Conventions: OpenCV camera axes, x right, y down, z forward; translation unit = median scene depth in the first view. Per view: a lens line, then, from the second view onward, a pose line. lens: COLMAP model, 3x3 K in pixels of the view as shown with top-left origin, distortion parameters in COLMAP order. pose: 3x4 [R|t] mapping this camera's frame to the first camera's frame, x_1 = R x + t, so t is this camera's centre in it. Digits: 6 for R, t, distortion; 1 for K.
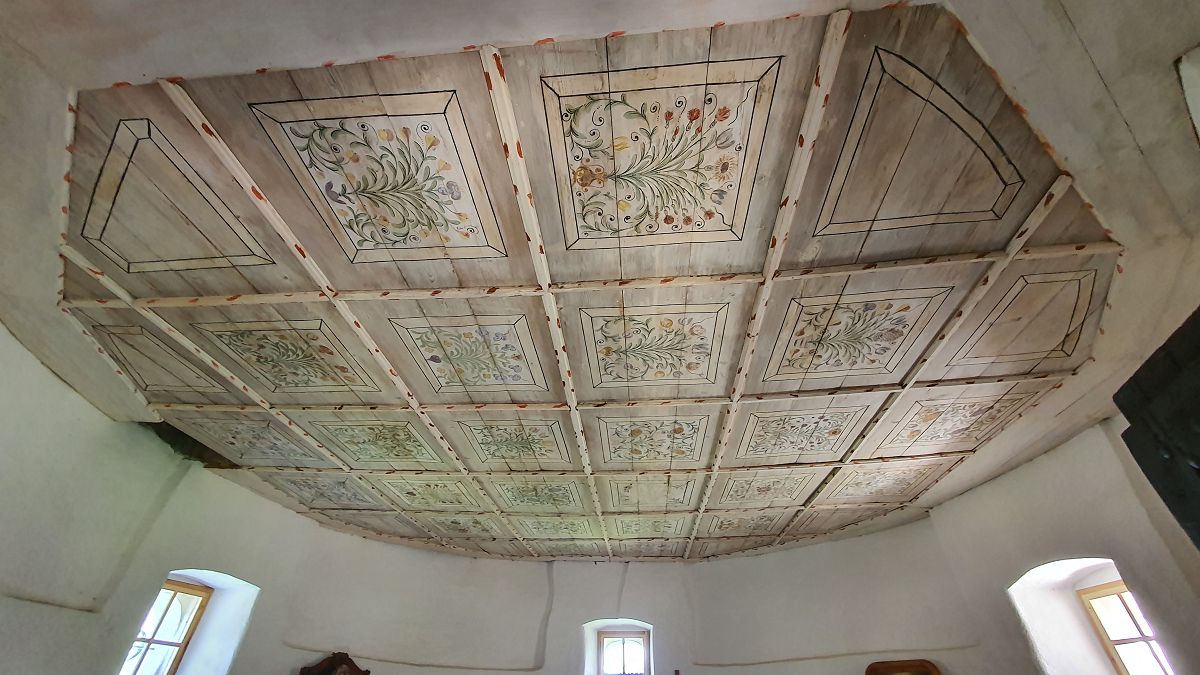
lens RADIAL K [[478.7, 0, 599.8], [0, 478.7, 342.3], [0, 0, 1]] dist [-0.001256, 0.000442]
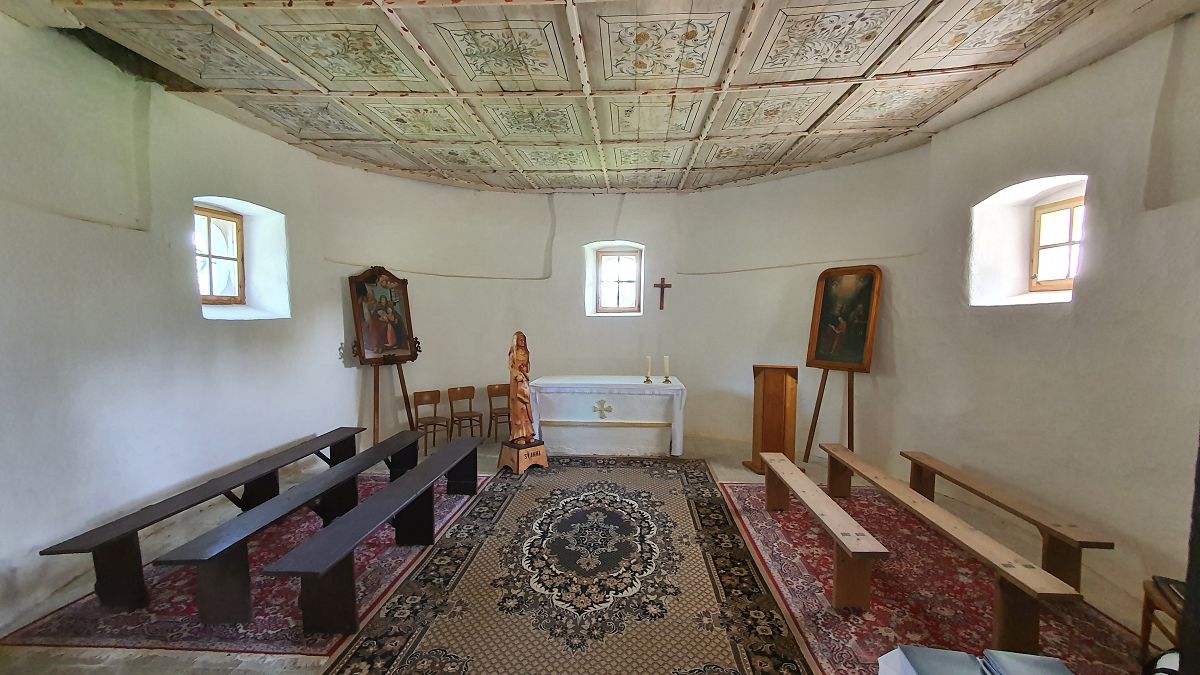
lens RADIAL K [[478.7, 0, 599.8], [0, 478.7, 342.3], [0, 0, 1]] dist [-0.001256, 0.000442]
pose [[0.999883, -0.012718, 0.008486, -0.013828], [0.004123, 0.758774, 0.651341, 0.035487], [-0.014723, -0.651230, 0.758738, -0.017939]]
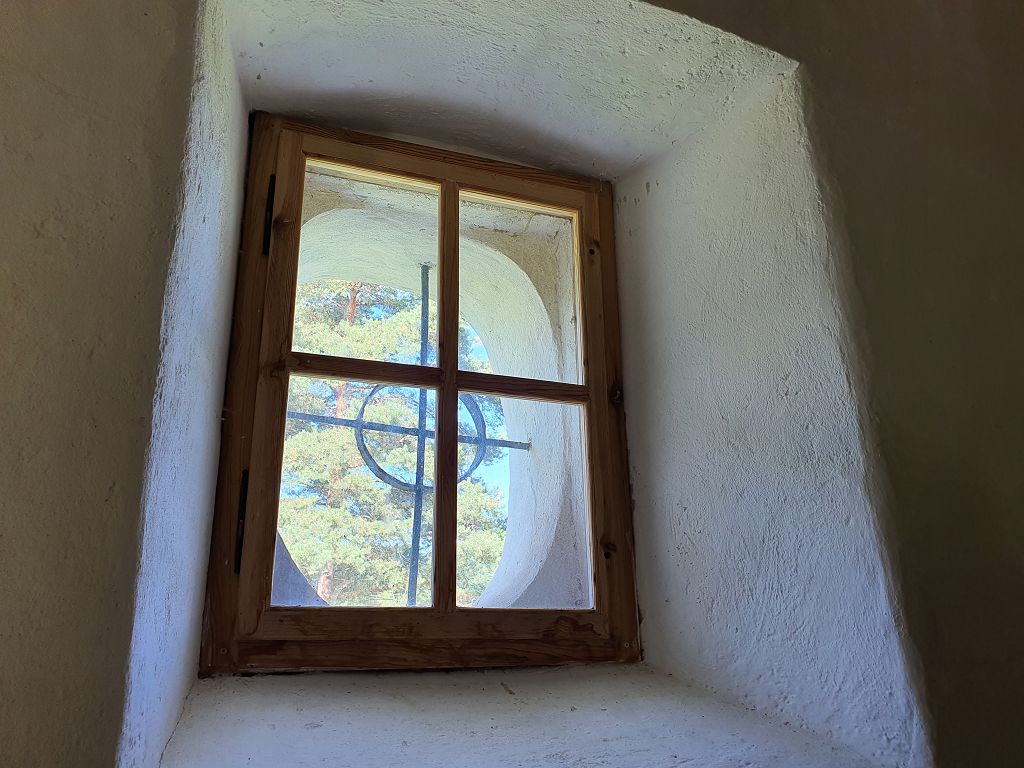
lens RADIAL K [[789.1, 0, 512.0], [0, 789.1, 384.0], [0, 0, 1]] dist [-0.000089, -0.000061]
pose [[0.425522, -0.307612, -0.851061, -0.552470], [0.563993, 0.825616, -0.016424, 0.568413], [0.707703, -0.473004, 0.524809, 0.735915]]
